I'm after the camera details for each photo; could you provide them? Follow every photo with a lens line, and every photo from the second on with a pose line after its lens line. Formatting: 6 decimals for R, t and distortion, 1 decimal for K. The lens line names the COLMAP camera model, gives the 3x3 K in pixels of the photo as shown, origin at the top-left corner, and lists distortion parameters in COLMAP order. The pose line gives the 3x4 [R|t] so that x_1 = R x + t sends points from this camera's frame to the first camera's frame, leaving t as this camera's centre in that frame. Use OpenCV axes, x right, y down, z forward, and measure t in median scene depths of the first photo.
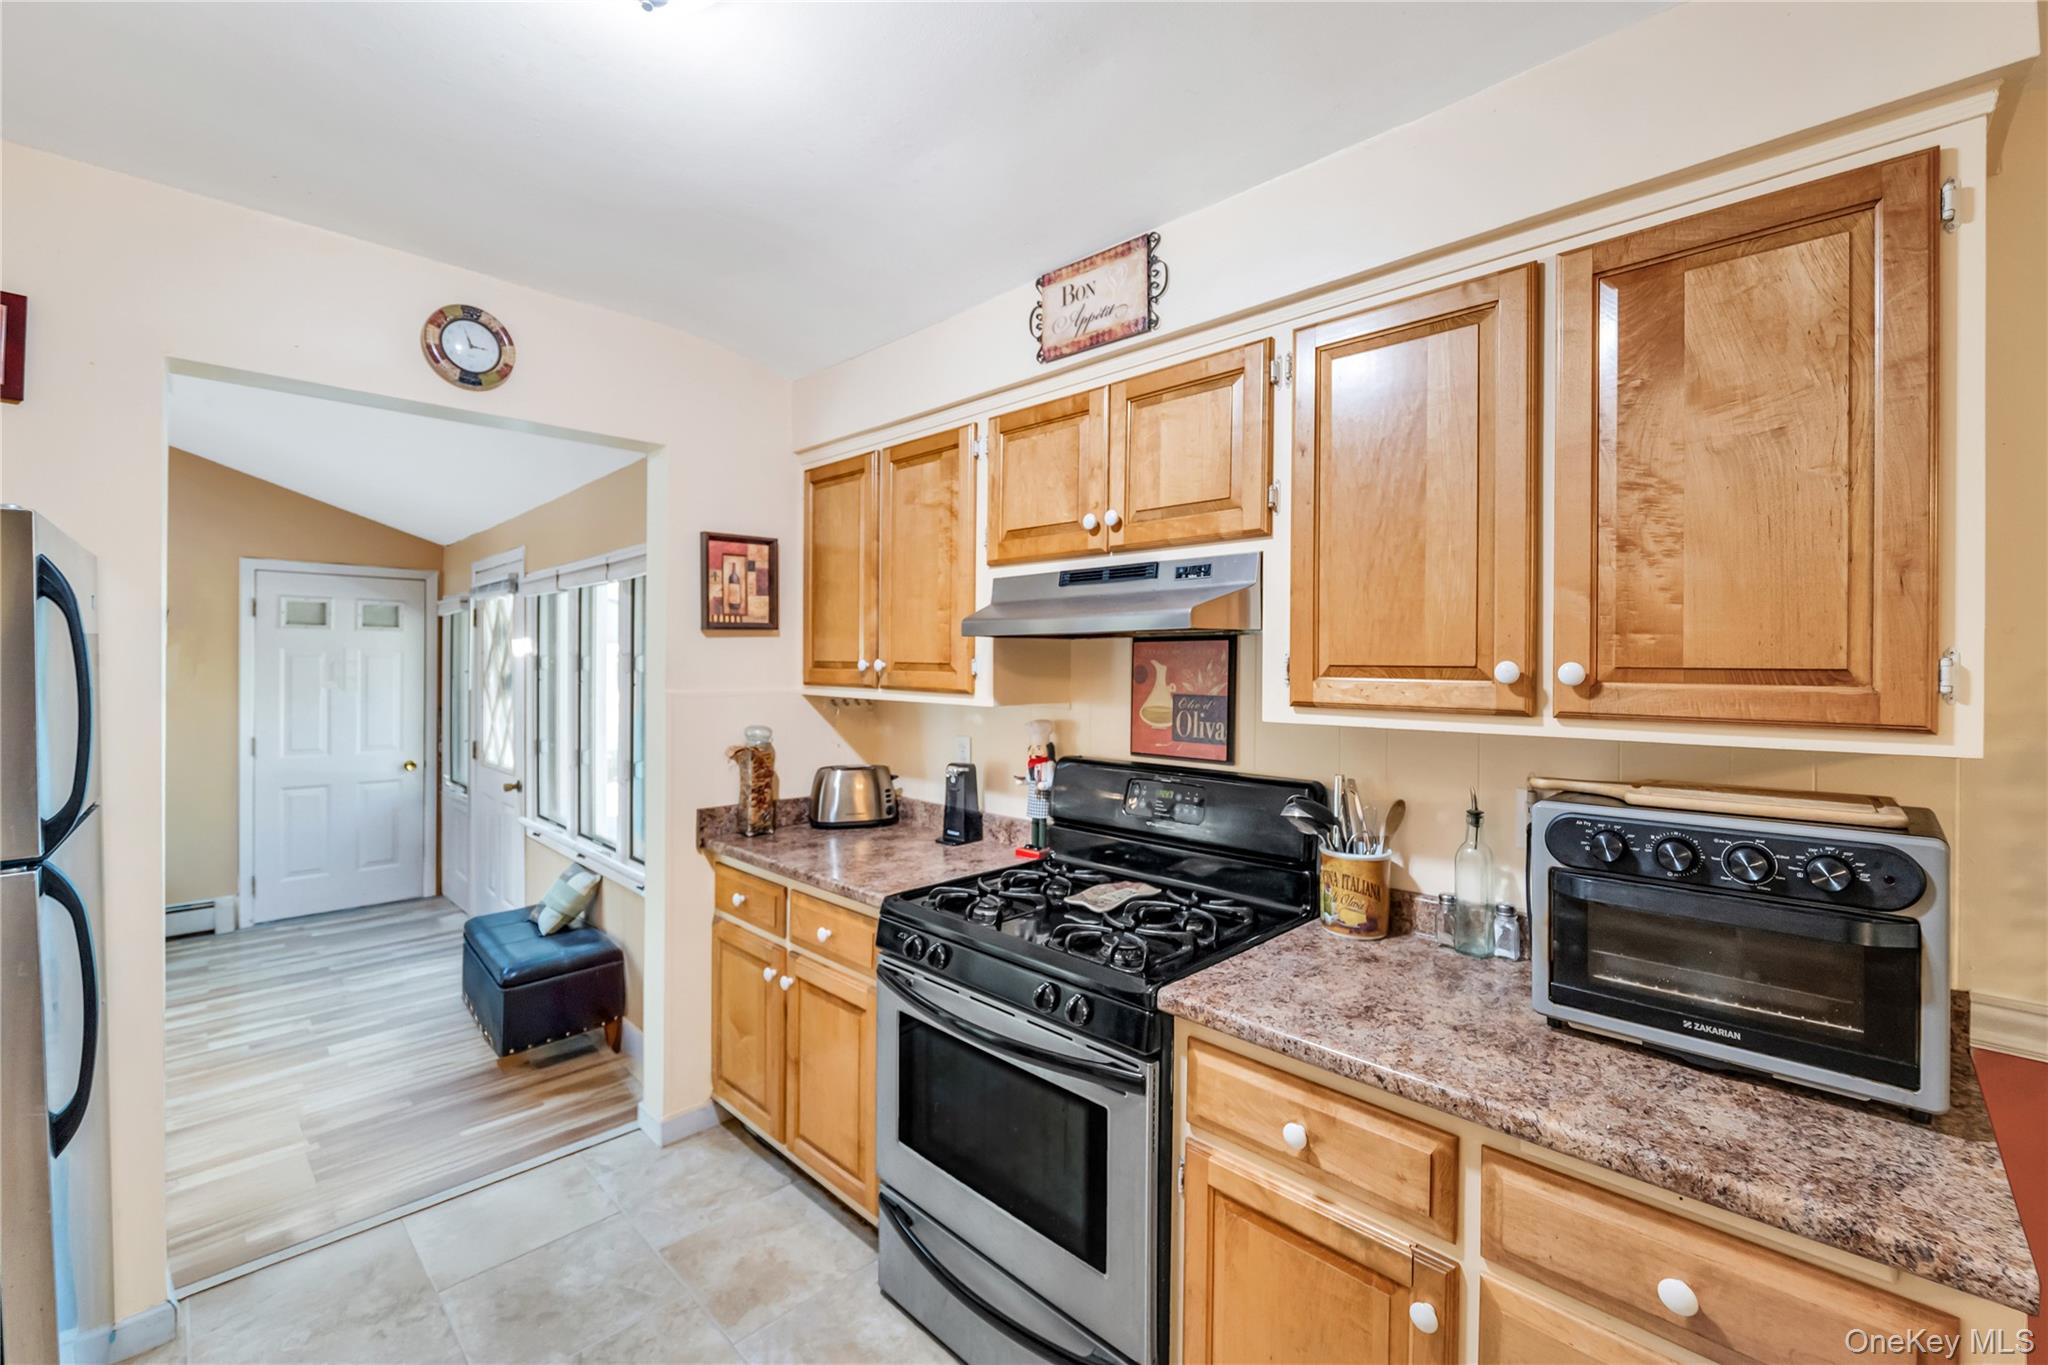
lens RADIAL K [[843.9, 0, 1027.3], [0, 843.9, 665.6], [0, 0, 1]] dist [-0.013087, 0.000451]
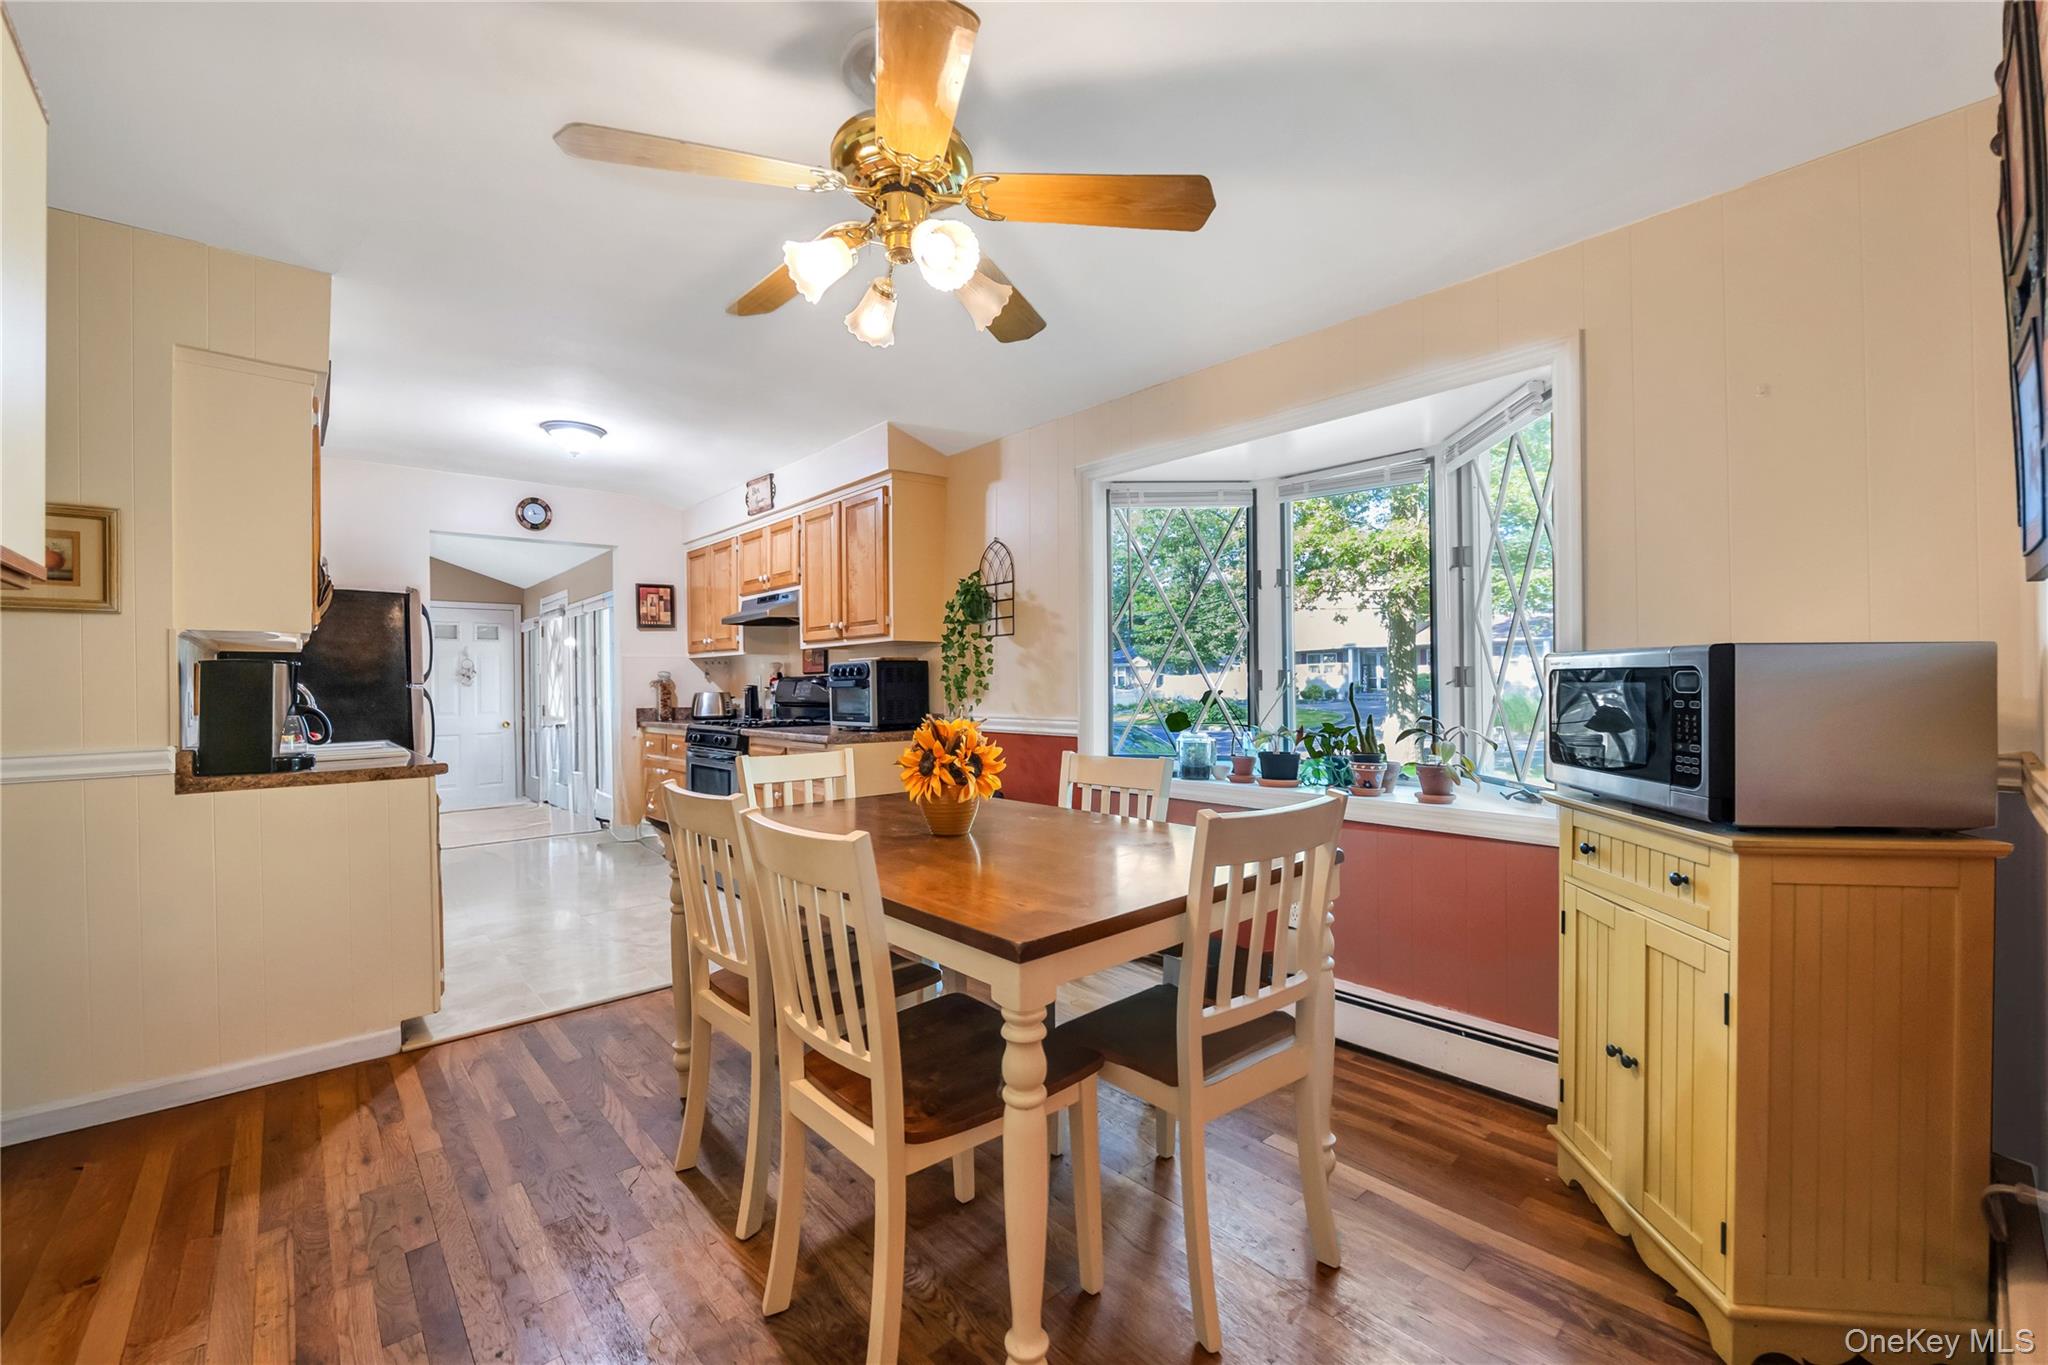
lens RADIAL K [[843.9, 0, 1020.5], [0, 843.9, 687.3], [0, 0, 1]] dist [-0.013087, 0.000451]
pose [[0.997232, -0.018728, -0.071955, 0.931426], [0.018866, 0.999821, 0.001233, 0.156902], [0.071919, -0.002587, 0.997407, -1.366499]]
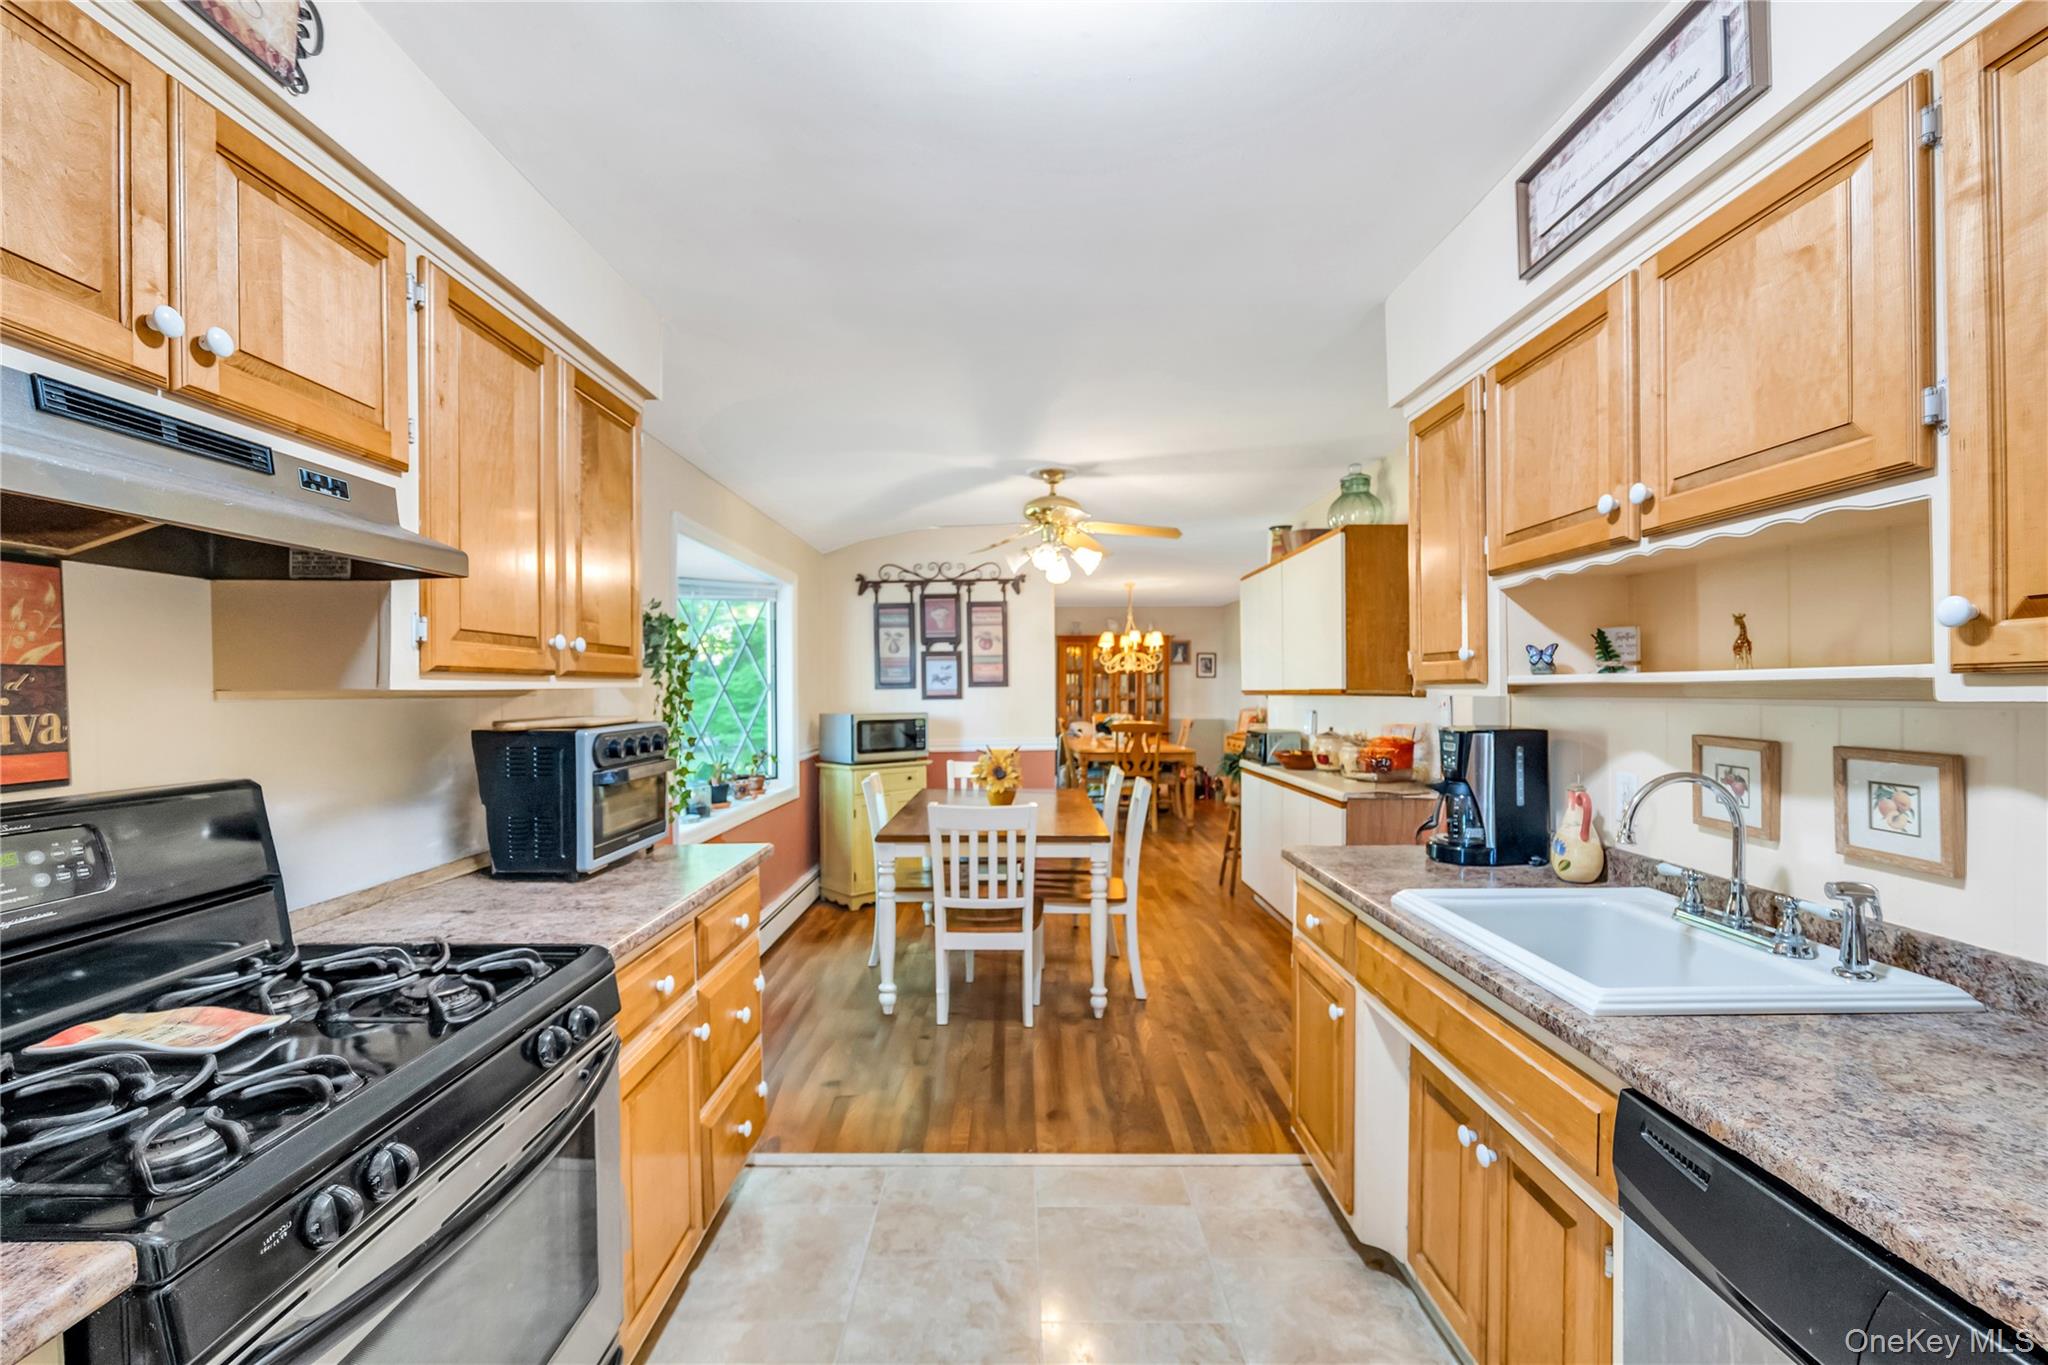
lens RADIAL K [[843.9, 0, 1020.2], [0, 843.9, 696.2], [0, 0, 1]] dist [-0.013087, 0.000451]
pose [[-0.703621, -0.013166, 0.710453, -0.579466], [-0.000752, 0.999842, 0.017785, 0.043381], [-0.710575, 0.011980, -0.703519, 0.871496]]
